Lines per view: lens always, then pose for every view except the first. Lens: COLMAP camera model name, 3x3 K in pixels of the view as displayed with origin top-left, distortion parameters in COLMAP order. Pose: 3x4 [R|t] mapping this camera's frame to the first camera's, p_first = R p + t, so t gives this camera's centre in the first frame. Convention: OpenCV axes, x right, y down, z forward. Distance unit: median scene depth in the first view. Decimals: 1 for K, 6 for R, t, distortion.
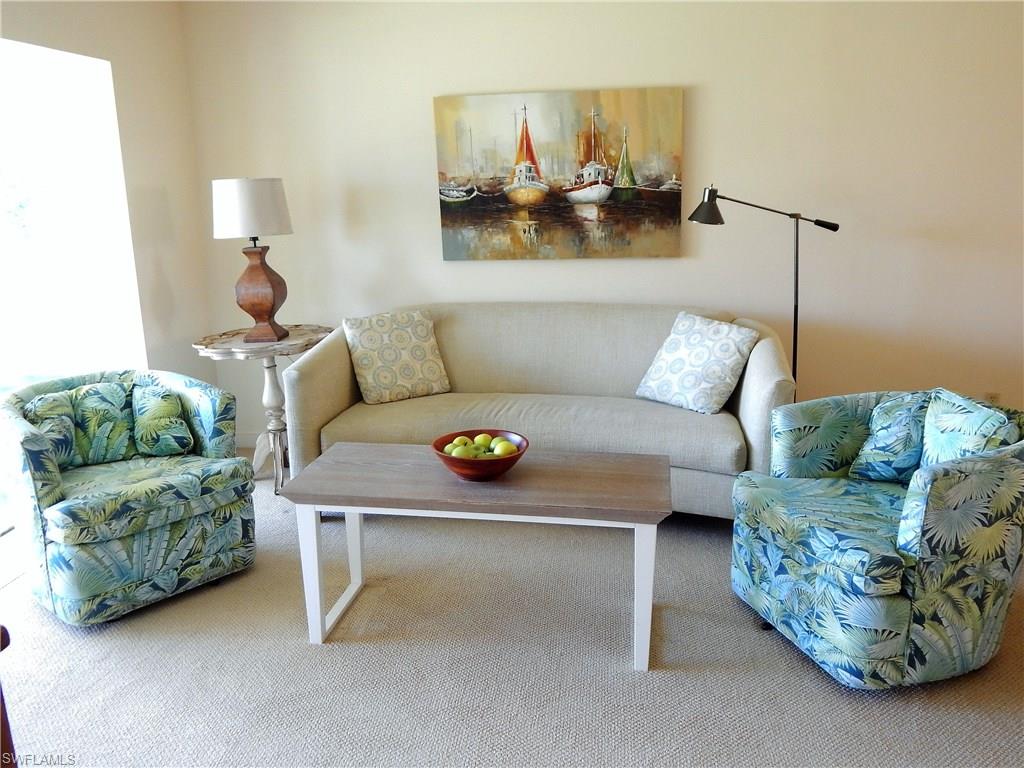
lens RADIAL K [[830.3, 0, 512.0], [0, 830.3, 384.0], [0, 0, 1]] dist [-0.009586, -0.001405]
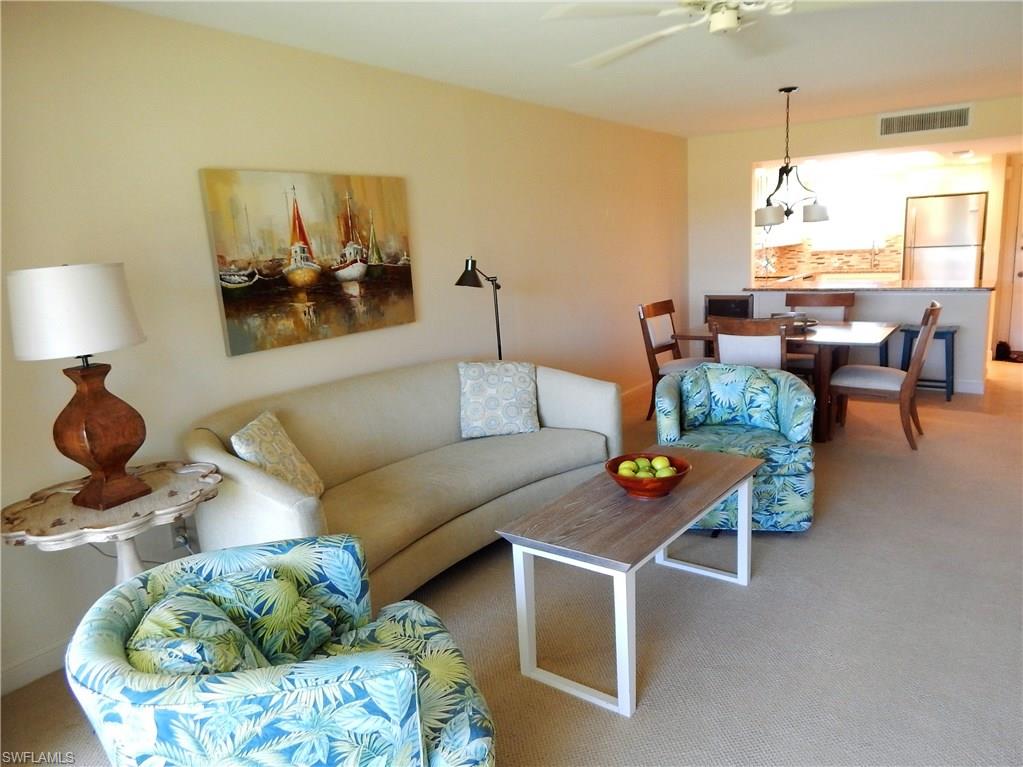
lens RADIAL K [[712.0, 0, 511.5], [0, 712.0, 383.5], [0, 0, 1]] dist [0.003832, -0.004145]
pose [[0.483893, -0.176625, 0.857118, -0.605559], [0.260493, 0.964096, 0.051606, -0.086803], [-0.835459, 0.198301, 0.512528, 0.397362]]
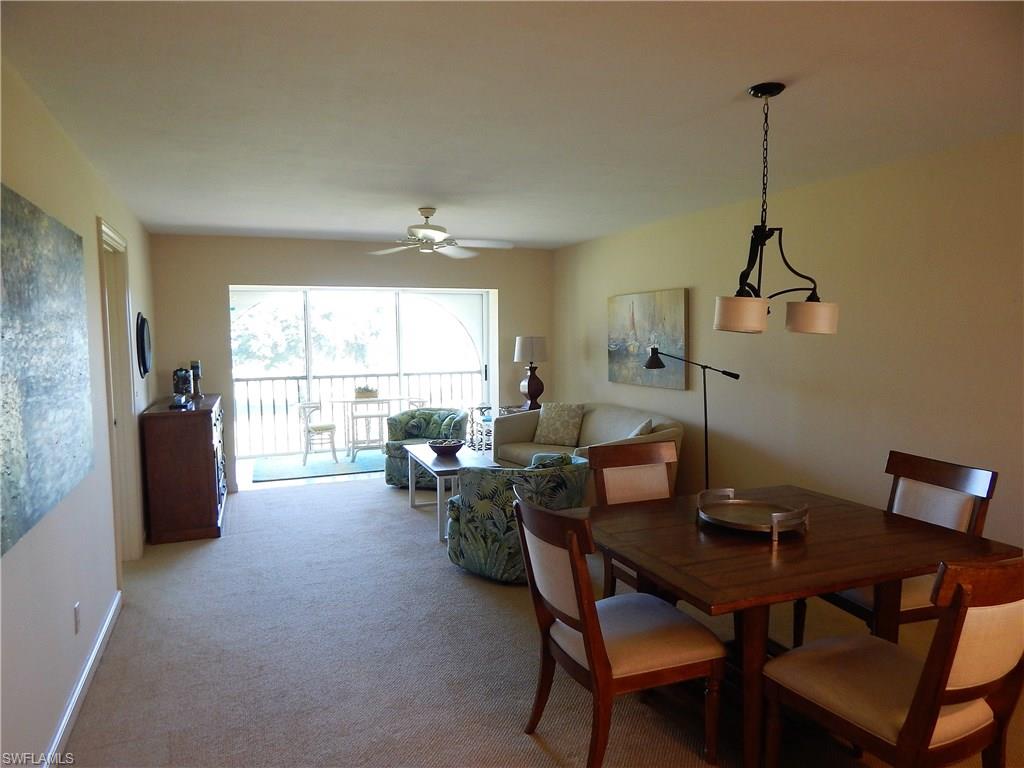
lens RADIAL K [[712.7, 0, 512.0], [0, 712.7, 384.0], [0, 0, 1]] dist [0.003832, -0.004145]
pose [[0.476693, 0.079115, -0.875502, 1.255222], [-0.216906, 0.975734, -0.029928, -0.050474], [0.851889, 0.204168, 0.482286, 0.052197]]
